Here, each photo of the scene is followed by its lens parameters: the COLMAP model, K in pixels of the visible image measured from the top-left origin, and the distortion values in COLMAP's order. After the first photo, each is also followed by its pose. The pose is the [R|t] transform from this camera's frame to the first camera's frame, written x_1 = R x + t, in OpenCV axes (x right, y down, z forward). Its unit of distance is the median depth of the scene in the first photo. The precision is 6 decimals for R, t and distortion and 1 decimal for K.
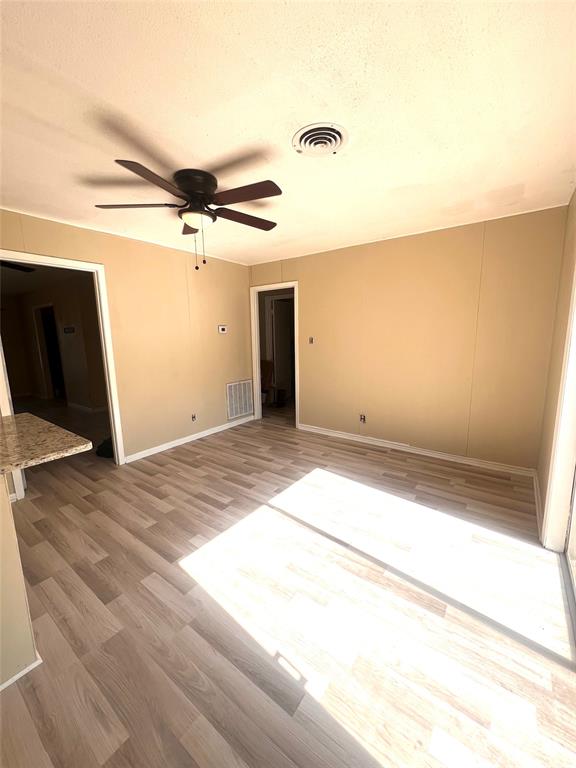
lens RADIAL K [[307.5, 0, 286.4], [0, 307.5, 384.5], [0, 0, 1]] dist [0.001840, 0.000125]
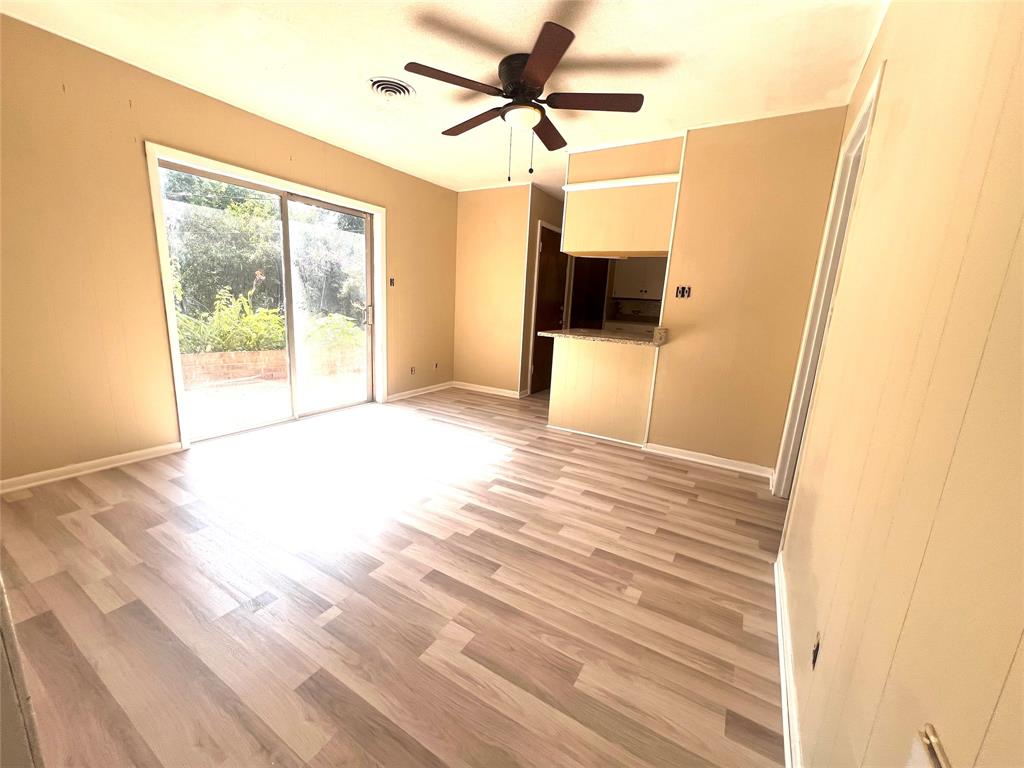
lens RADIAL K [[409.9, 0, 513.3], [0, 409.9, 385.7], [0, 0, 1]] dist [0.001840, 0.000125]
pose [[-0.994322, -0.010159, -0.105928, -0.105743], [-0.047901, 0.931610, 0.360289, -0.177409], [0.095023, 0.363317, -0.926807, 1.539533]]
